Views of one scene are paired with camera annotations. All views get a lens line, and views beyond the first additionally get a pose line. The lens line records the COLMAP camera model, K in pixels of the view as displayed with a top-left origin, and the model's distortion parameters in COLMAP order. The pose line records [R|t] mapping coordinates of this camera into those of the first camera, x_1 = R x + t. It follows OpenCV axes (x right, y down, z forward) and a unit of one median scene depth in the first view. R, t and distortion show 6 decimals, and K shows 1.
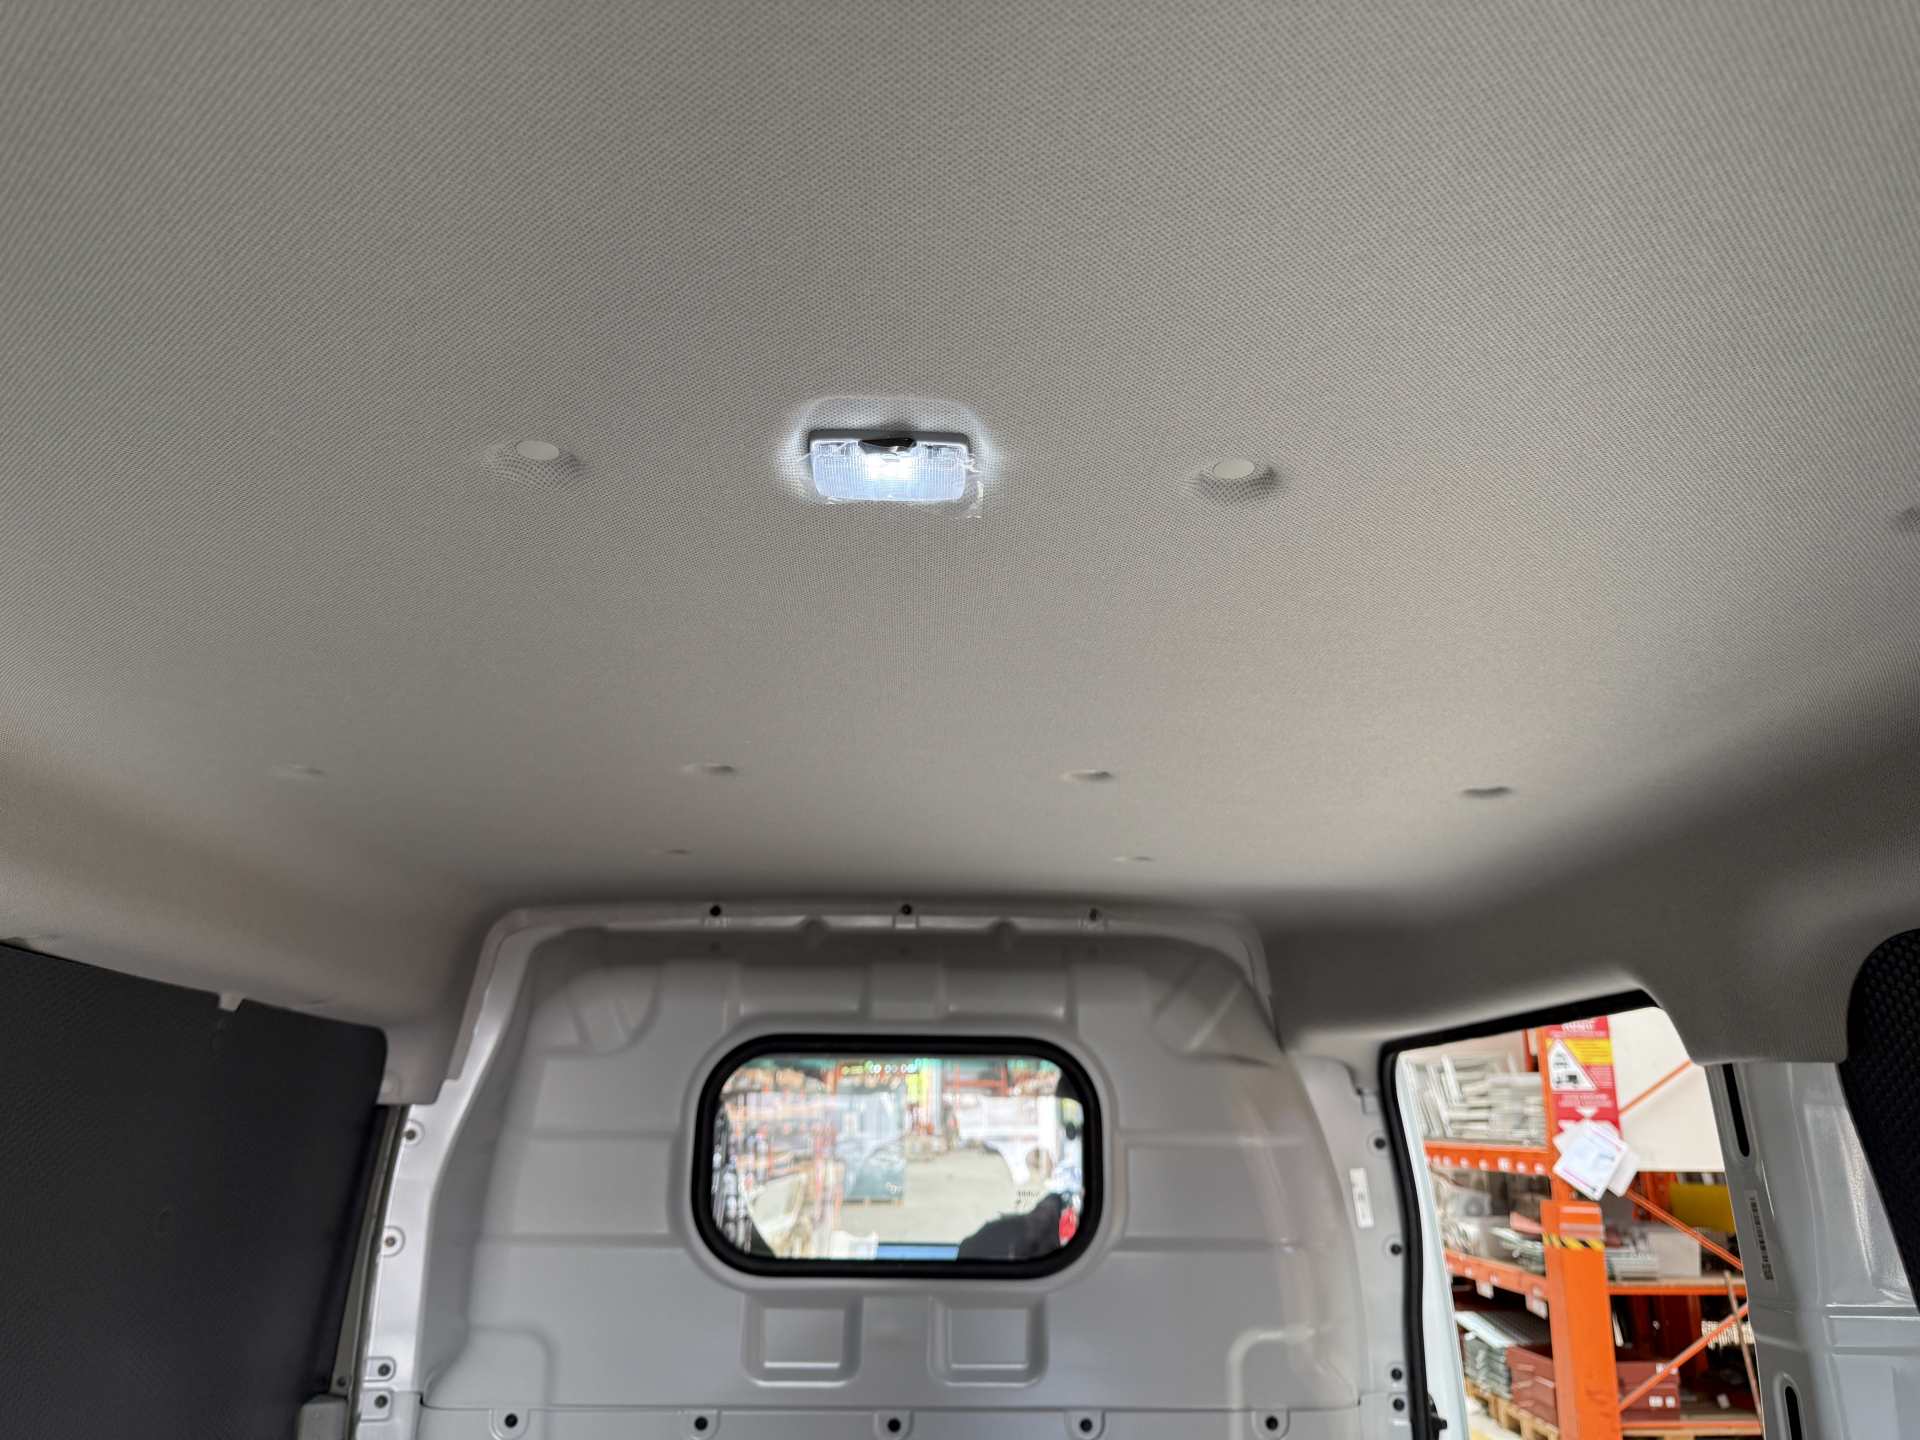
lens RADIAL K [[1373.2, 0, 961.7], [0, 1373.2, 717.2], [0, 0, 1]] dist [0.047471, -0.011952]
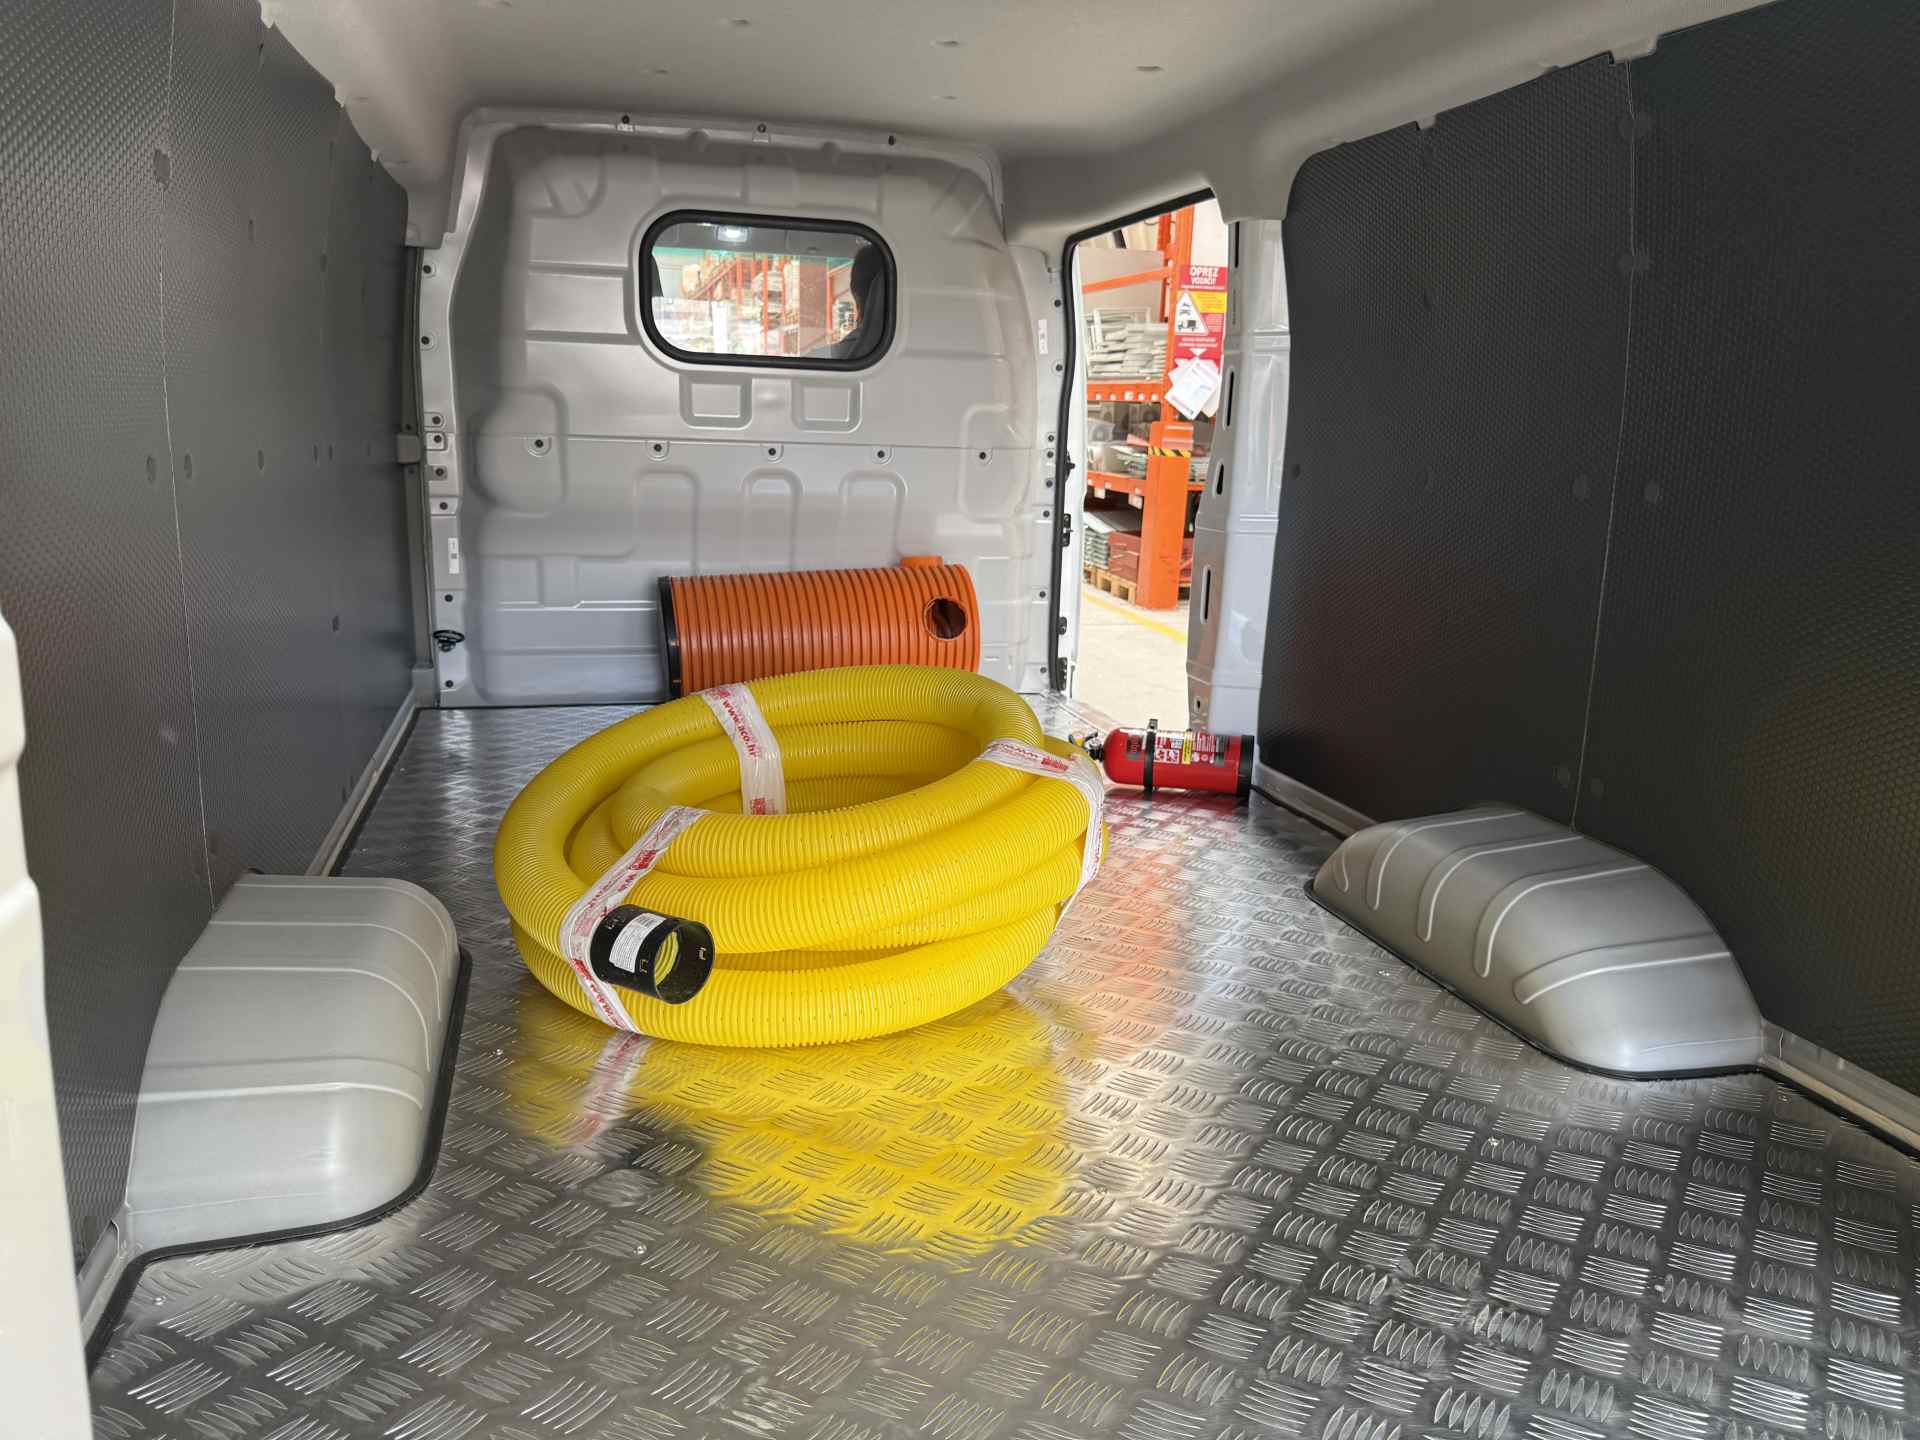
lens RADIAL K [[1373.2, 0, 959.3], [0, 1373.2, 718.7], [0, 0, 1]] dist [0.047471, -0.011952]
pose [[0.972256, -0.038257, 0.230769, -0.198156], [-0.080948, 0.870556, 0.485365, -0.040866], [-0.219466, -0.490579, 0.843307, -0.563426]]
